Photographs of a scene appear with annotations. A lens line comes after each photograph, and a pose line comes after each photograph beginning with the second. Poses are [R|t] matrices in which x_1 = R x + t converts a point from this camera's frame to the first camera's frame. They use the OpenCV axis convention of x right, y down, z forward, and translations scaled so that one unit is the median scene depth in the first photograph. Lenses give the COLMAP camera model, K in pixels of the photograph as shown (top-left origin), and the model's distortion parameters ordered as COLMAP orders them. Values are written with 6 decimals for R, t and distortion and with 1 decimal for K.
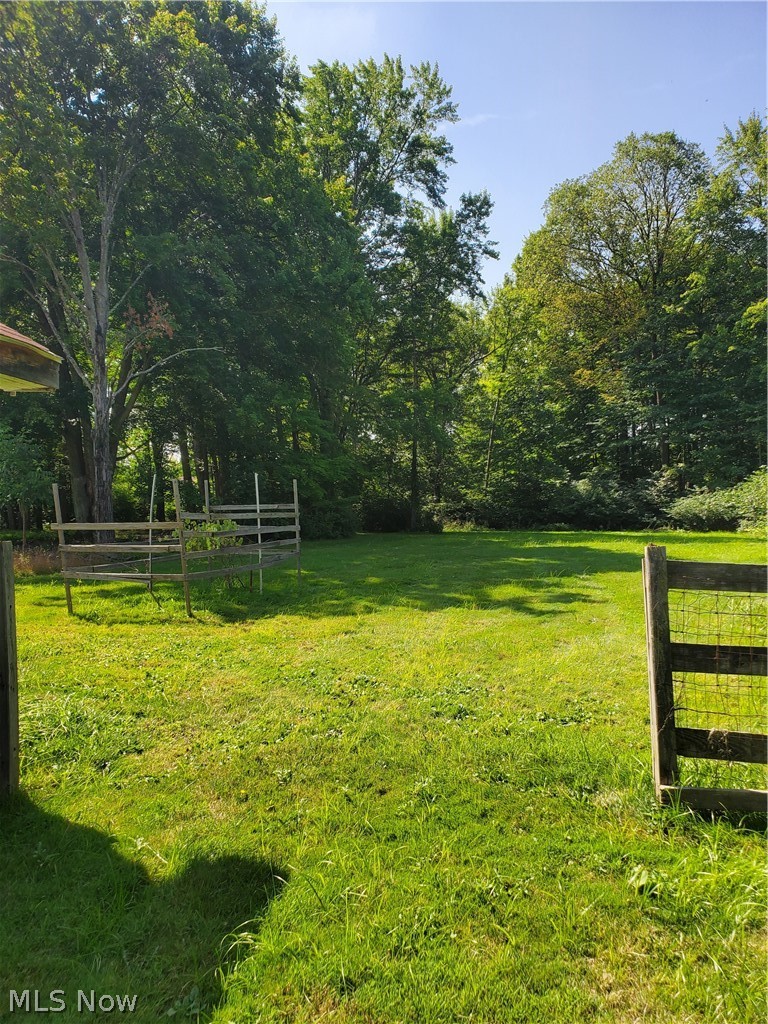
lens RADIAL K [[845.4, 0, 404.1], [0, 845.4, 494.9], [0, 0, 1]] dist [0.070757, -0.002855]
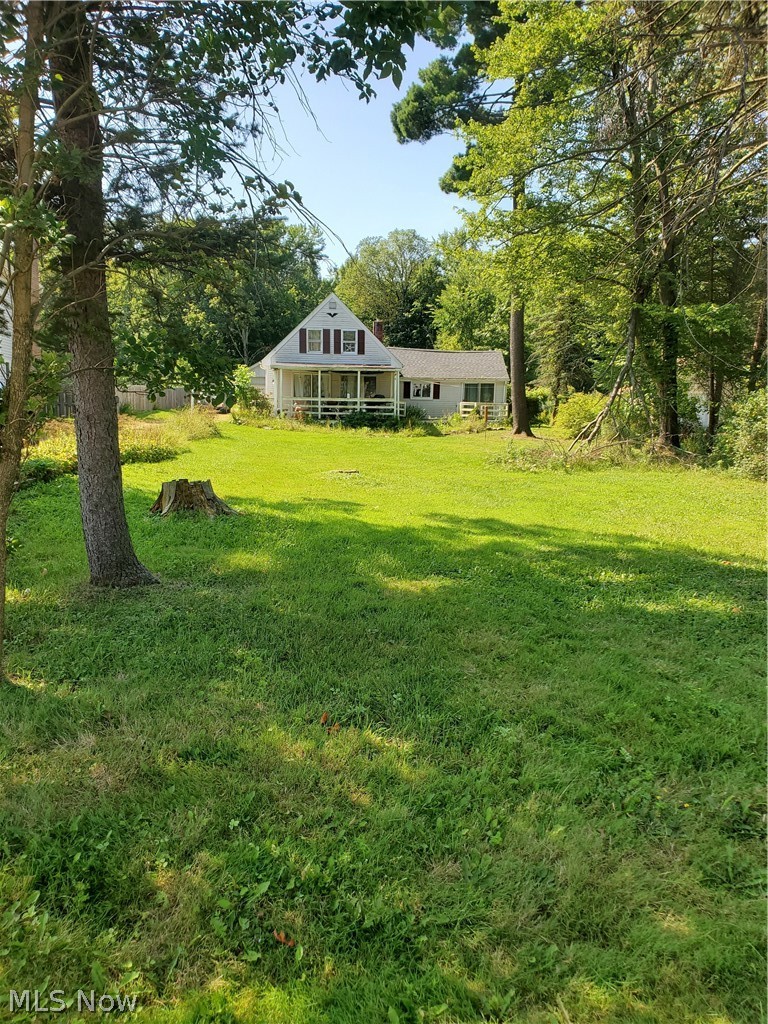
lens RADIAL K [[842.4, 0, 366.3], [0, 842.4, 517.1], [0, 0, 1]] dist [0.088897, -0.001807]
pose [[0.981584, 0.017354, 0.190243, -0.258520], [-0.046903, 0.987276, 0.151940, -0.017379], [-0.185186, -0.158065, 0.969908, -1.470825]]
